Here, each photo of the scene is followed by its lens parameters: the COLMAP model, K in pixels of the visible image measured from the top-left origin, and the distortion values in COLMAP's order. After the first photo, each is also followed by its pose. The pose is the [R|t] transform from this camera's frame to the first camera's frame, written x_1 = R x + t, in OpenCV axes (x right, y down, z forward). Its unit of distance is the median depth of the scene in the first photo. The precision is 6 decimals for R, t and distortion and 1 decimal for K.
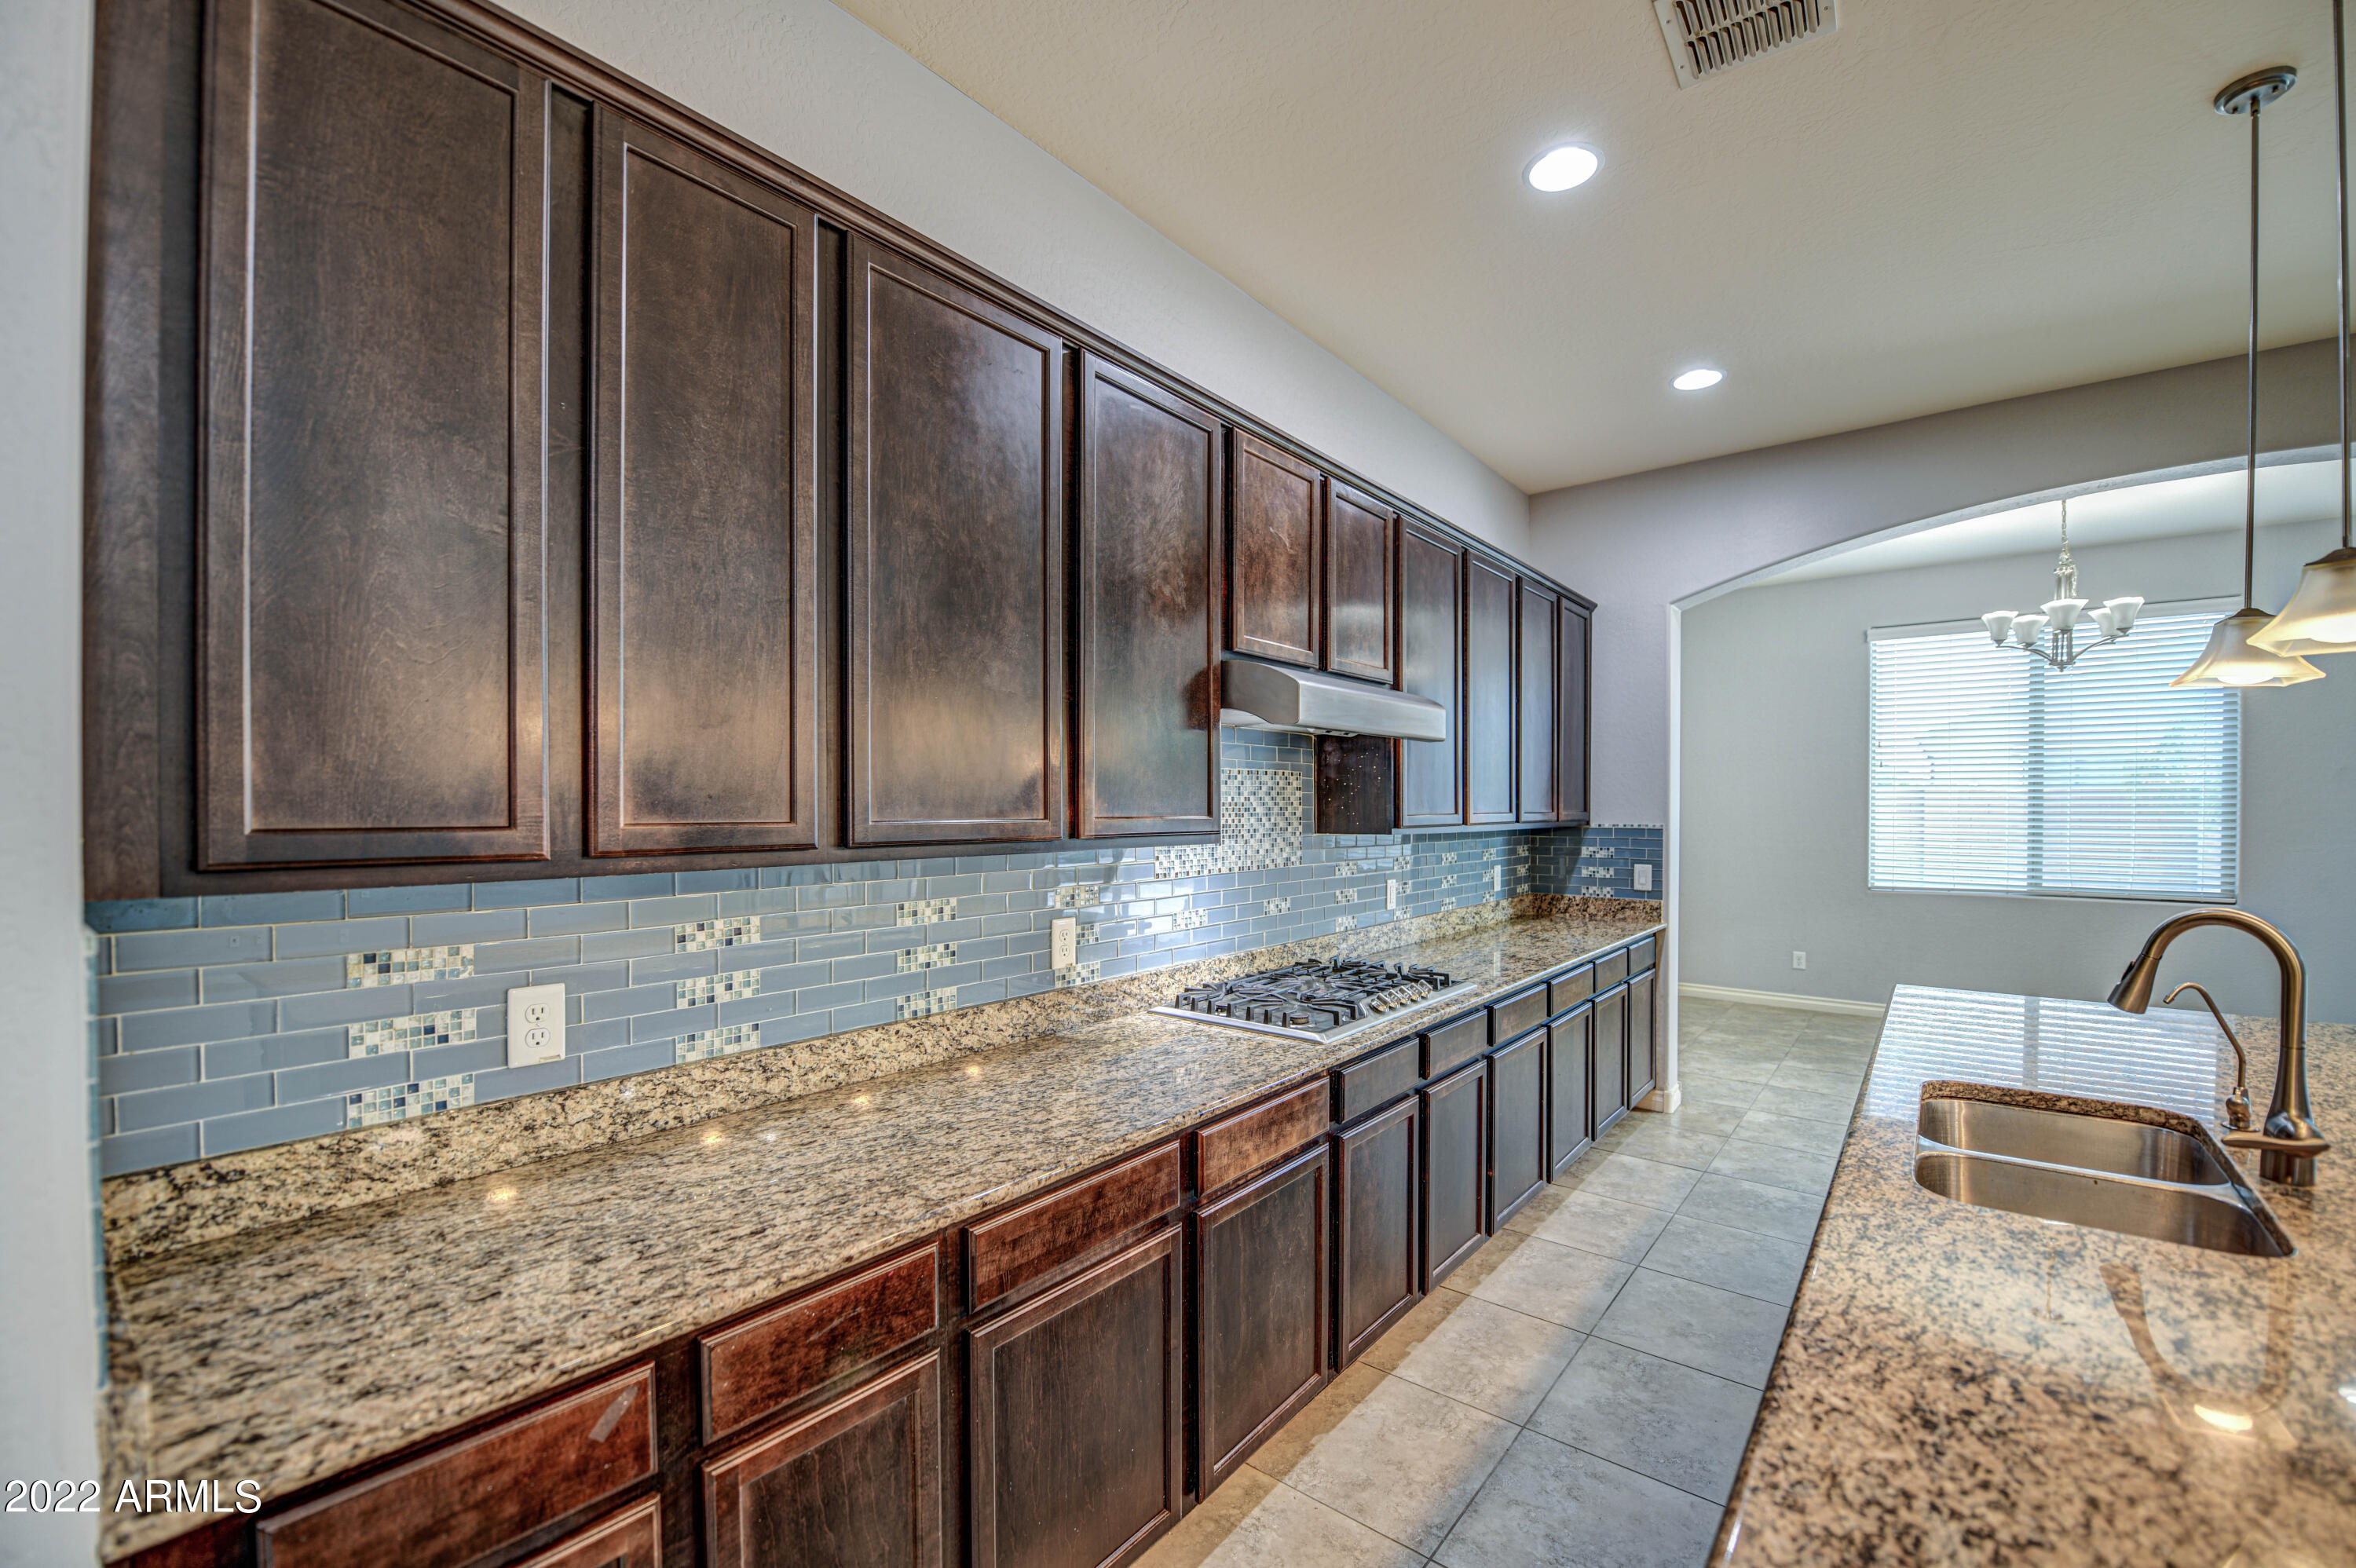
lens RADIAL K [[984.4, 0, 1207.6], [0, 984.4, 824.7], [0, 0, 1]] dist [-0.016181, -0.002849]
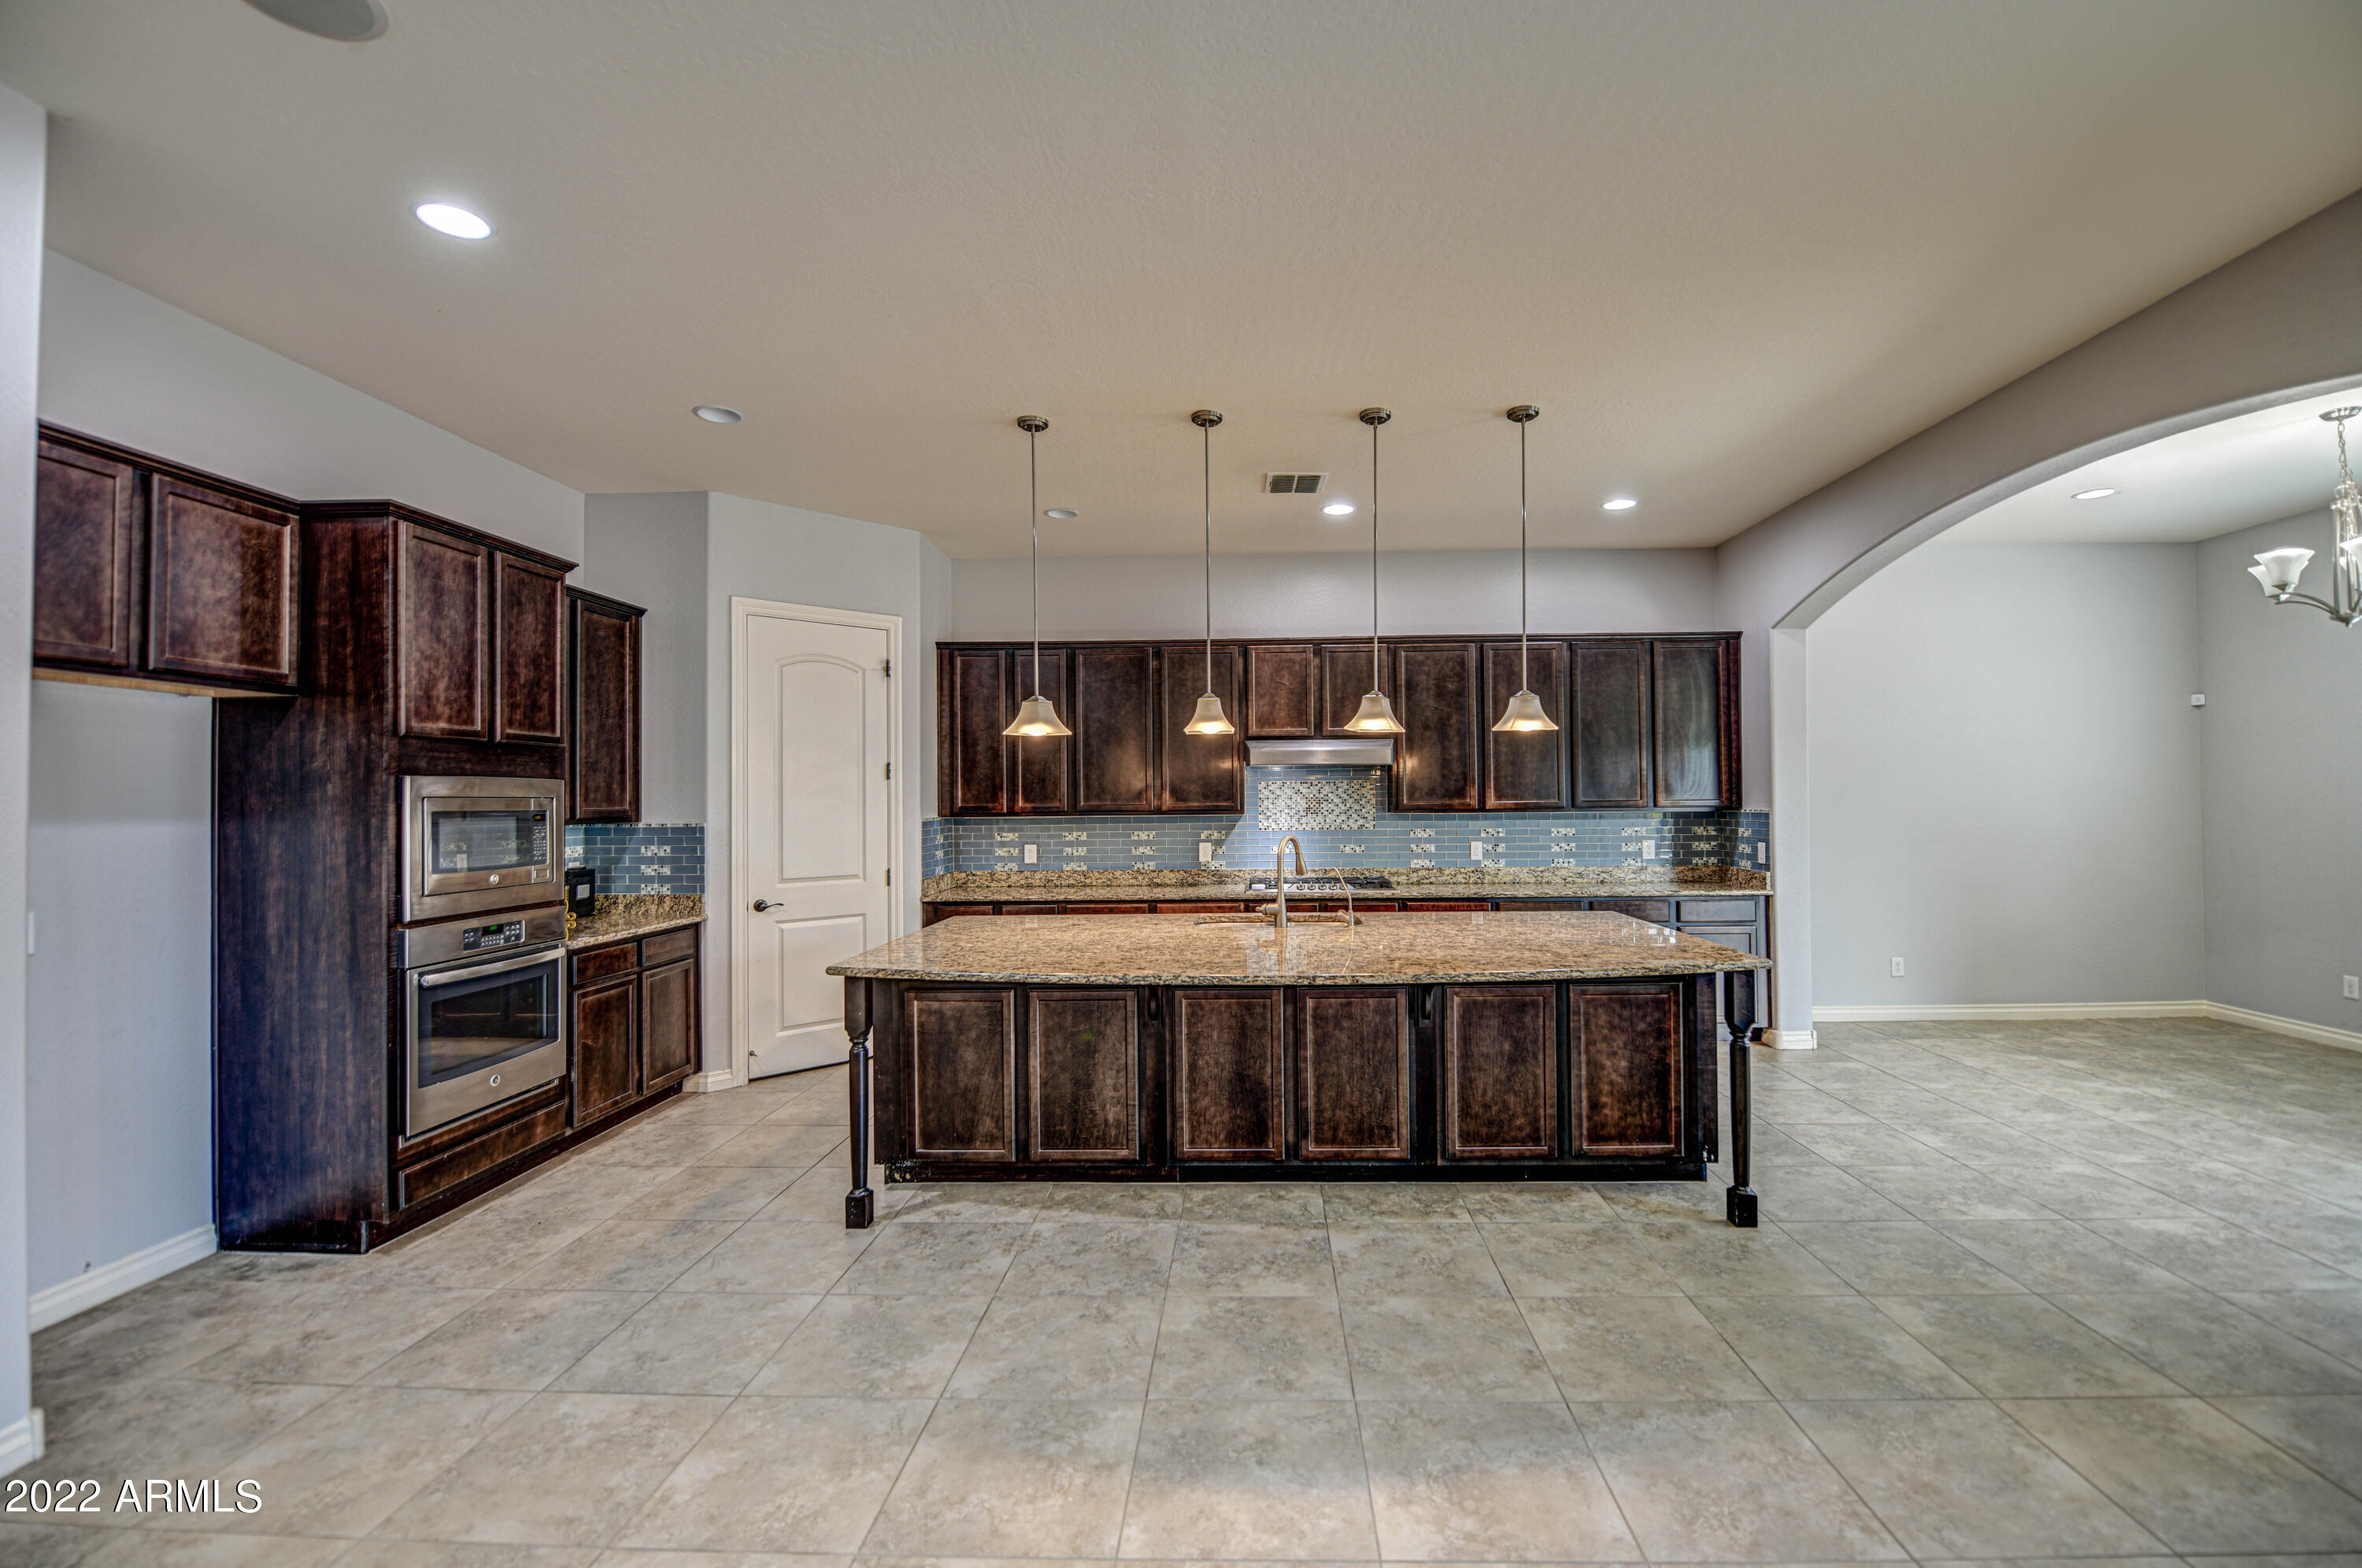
lens RADIAL K [[986.9, 0, 1229.1], [0, 986.9, 784.2], [0, 0, 1]] dist [-0.016181, -0.002849]
pose [[0.591546, -0.021043, -0.805997, 2.702441], [-0.006661, 0.999498, -0.030983, 0.027839], [0.806244, 0.023697, 0.591109, -0.678789]]
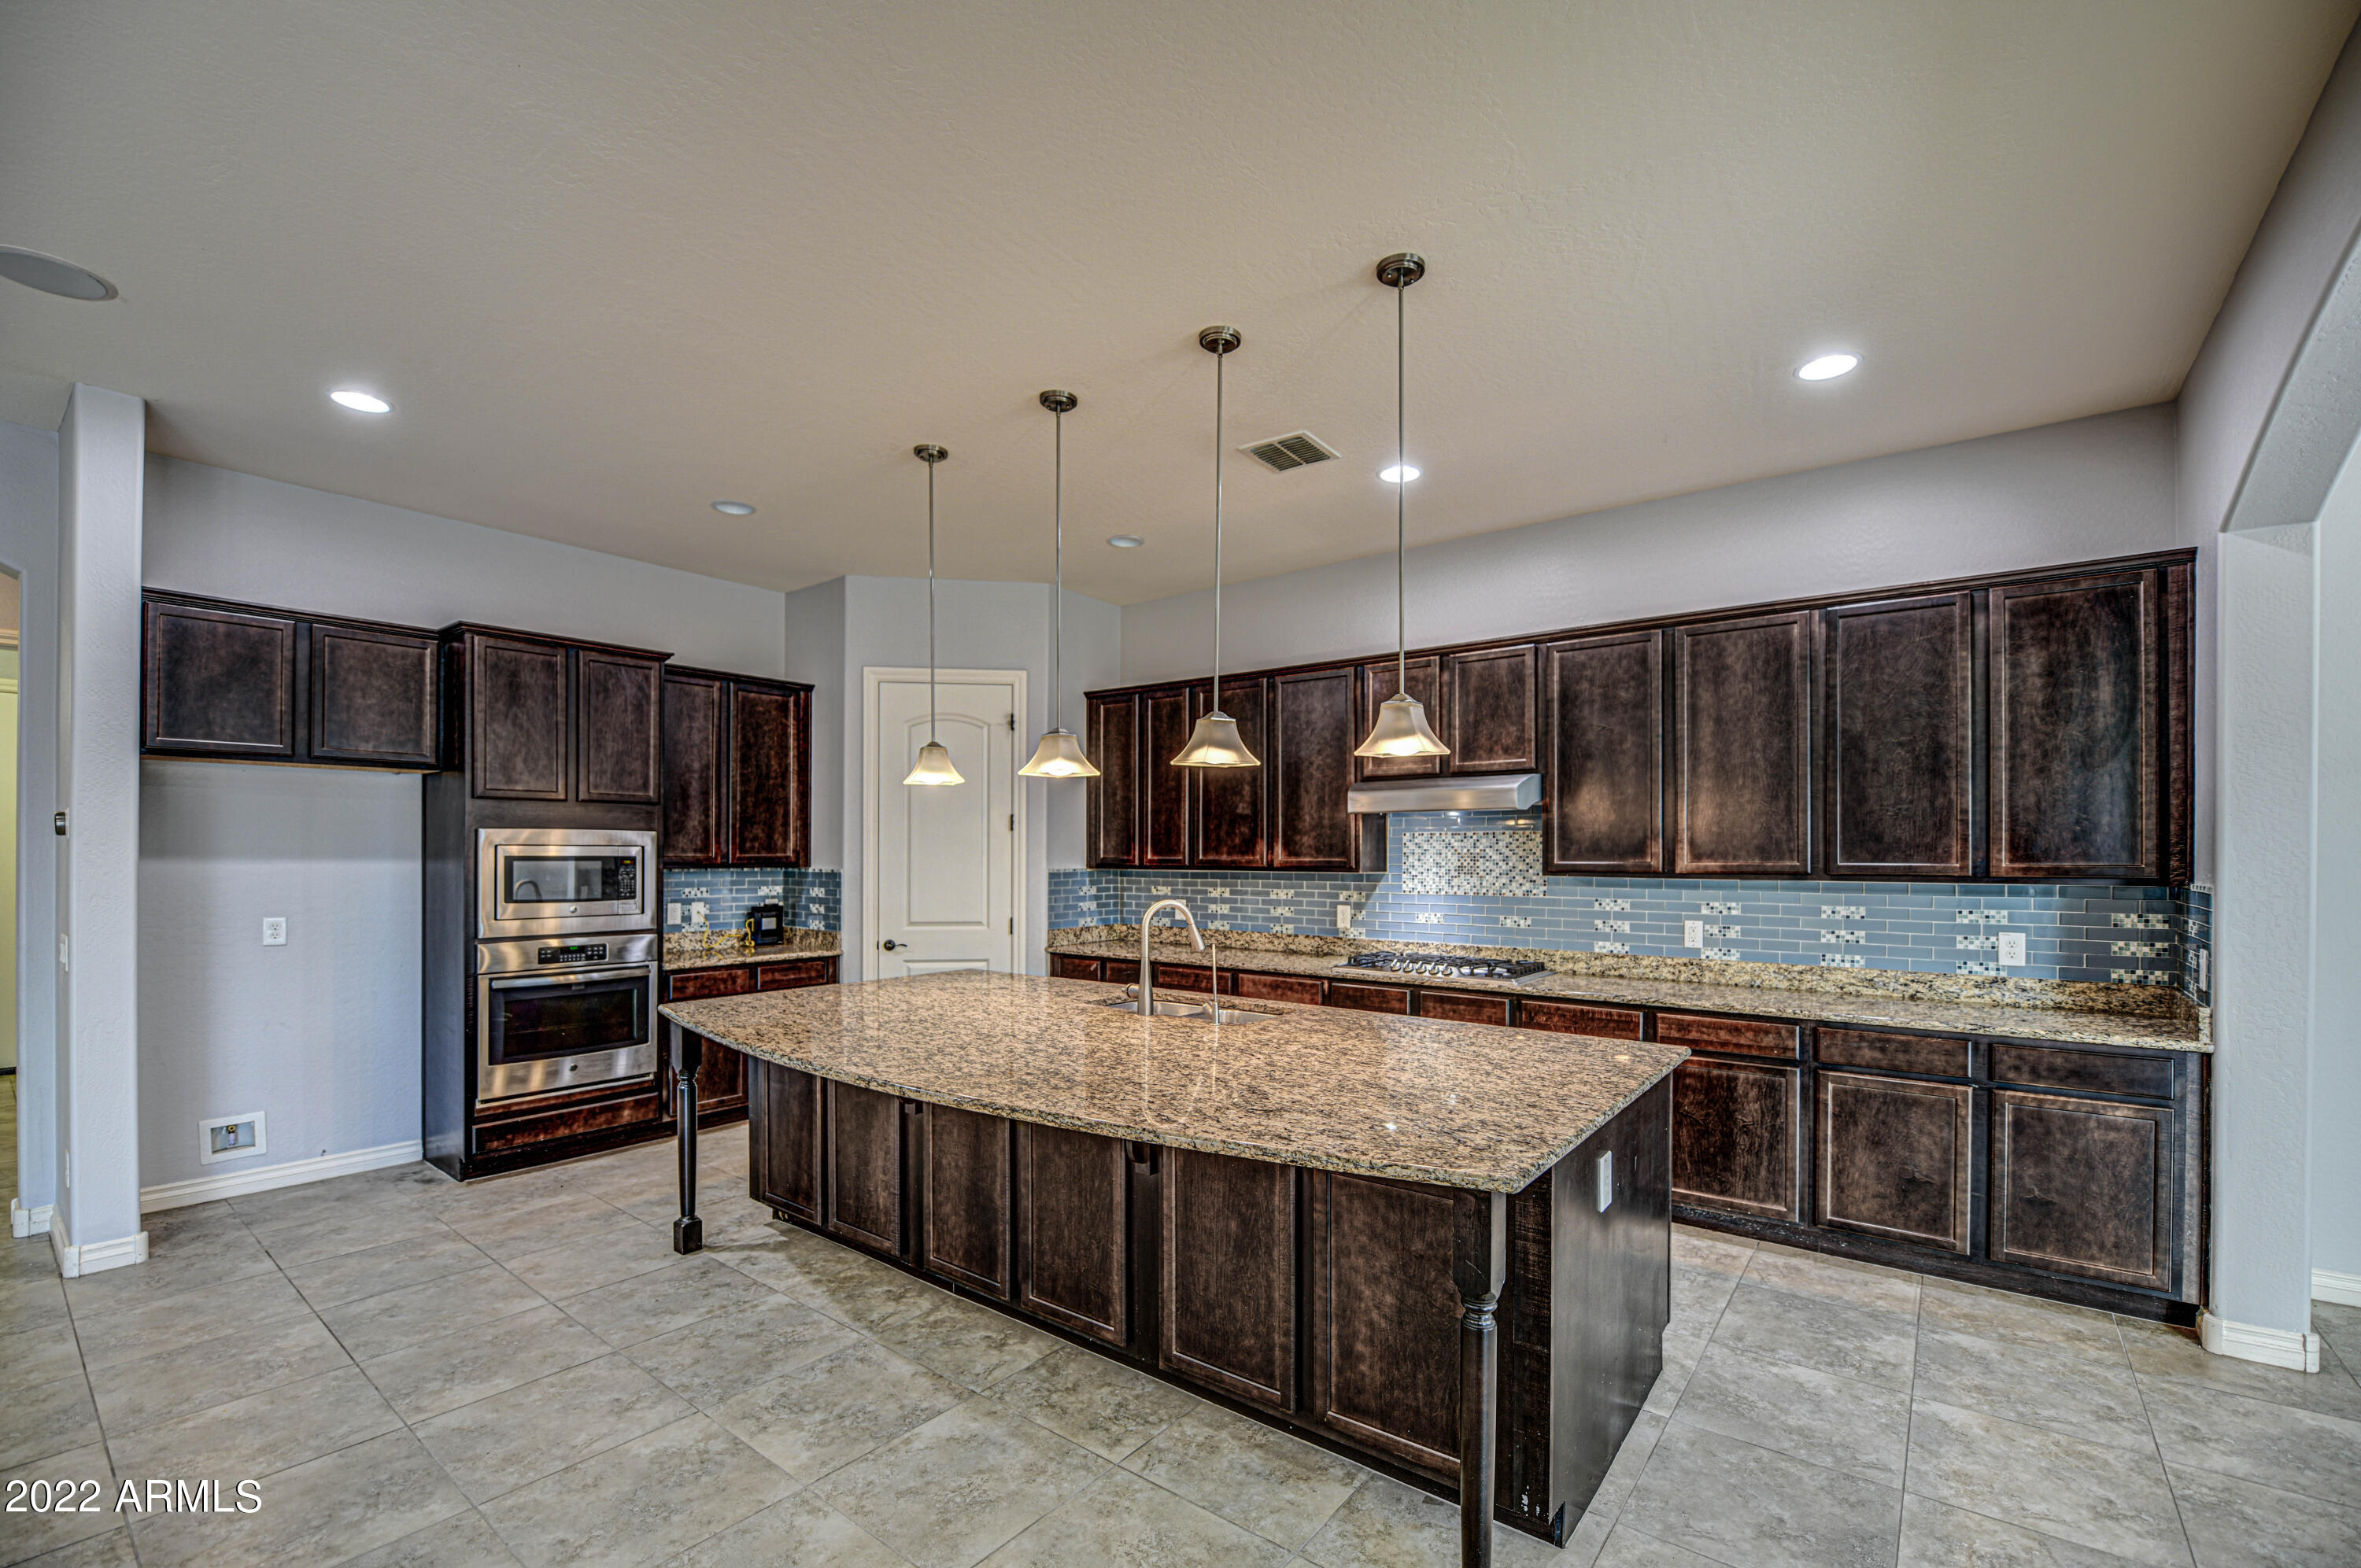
lens RADIAL K [[986.4, 0, 1207.4], [0, 986.4, 850.0], [0, 0, 1]] dist [-0.016181, -0.002849]
pose [[0.011572, -0.005937, -0.999915, 2.760453], [-0.024896, 0.999671, -0.006224, -0.009601], [0.999623, 0.024965, 0.011421, 0.896660]]
